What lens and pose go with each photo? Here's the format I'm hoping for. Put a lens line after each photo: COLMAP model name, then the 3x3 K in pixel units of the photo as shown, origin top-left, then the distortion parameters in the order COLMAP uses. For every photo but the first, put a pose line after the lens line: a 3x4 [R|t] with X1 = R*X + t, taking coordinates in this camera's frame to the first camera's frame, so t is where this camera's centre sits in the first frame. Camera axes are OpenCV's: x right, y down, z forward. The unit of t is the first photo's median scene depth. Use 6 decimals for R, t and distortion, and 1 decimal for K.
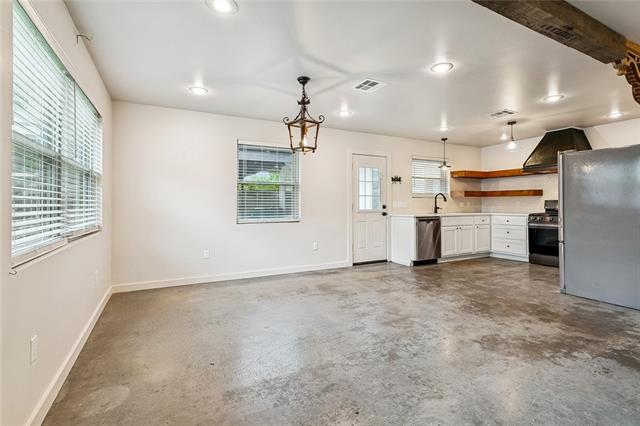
lens RADIAL K [[303.3, 0, 316.6], [0, 303.3, 206.7], [0, 0, 1]] dist [0.000434, 0.000563]
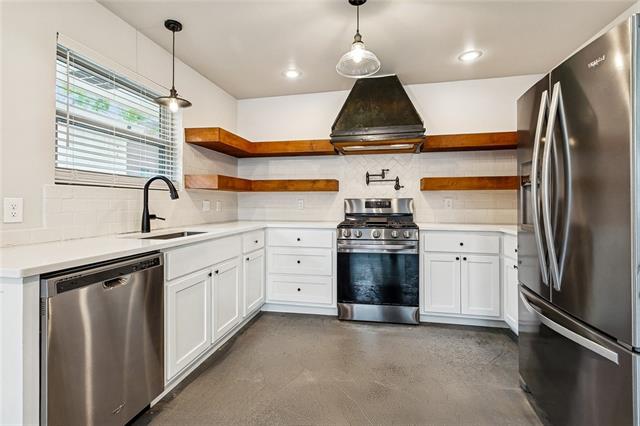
lens RADIAL K [[303.7, 0, 317.7], [0, 303.7, 199.3], [0, 0, 1]] dist [-0.000195, 0.000152]
pose [[0.632569, 0.013613, 0.774384, 0.290938], [0.003572, 0.999784, -0.020493, -0.009677], [-0.774495, 0.015730, 0.632384, 0.736600]]
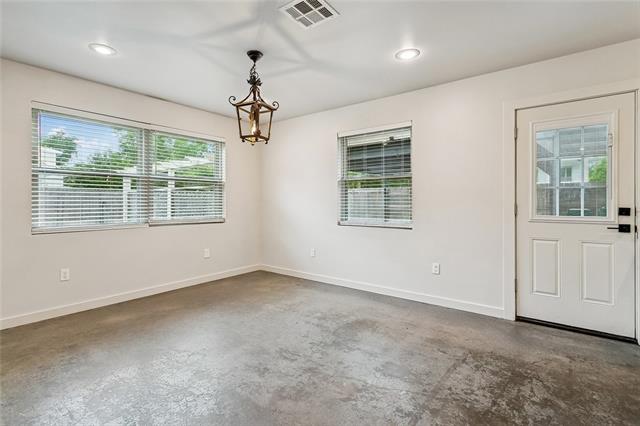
lens RADIAL K [[303.3, 0, 316.6], [0, 303.3, 206.7], [0, 0, 1]] dist [0.000434, 0.000563]
pose [[0.424777, 0.012945, -0.905206, 0.461774], [-0.009587, 0.999906, 0.009801, -0.006696], [0.905247, 0.004515, 0.424861, 0.472398]]
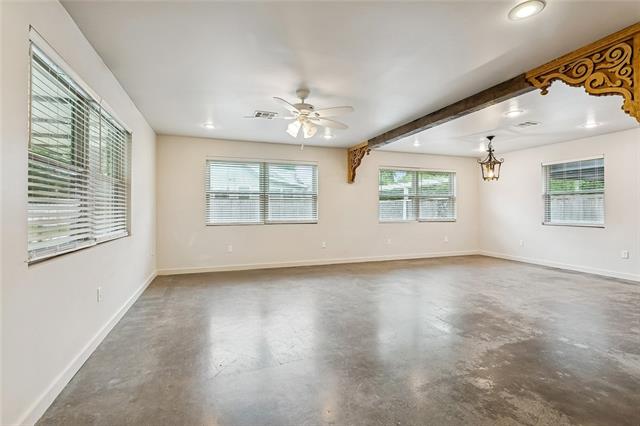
lens RADIAL K [[303.3, 0, 316.6], [0, 303.3, 206.7], [0, 0, 1]] dist [0.000434, 0.000563]
pose [[-0.133224, -0.007776, -0.991055, 1.042801], [-0.011306, 0.999916, -0.006325, -0.003957], [0.991022, 0.010362, -0.133300, 0.154001]]
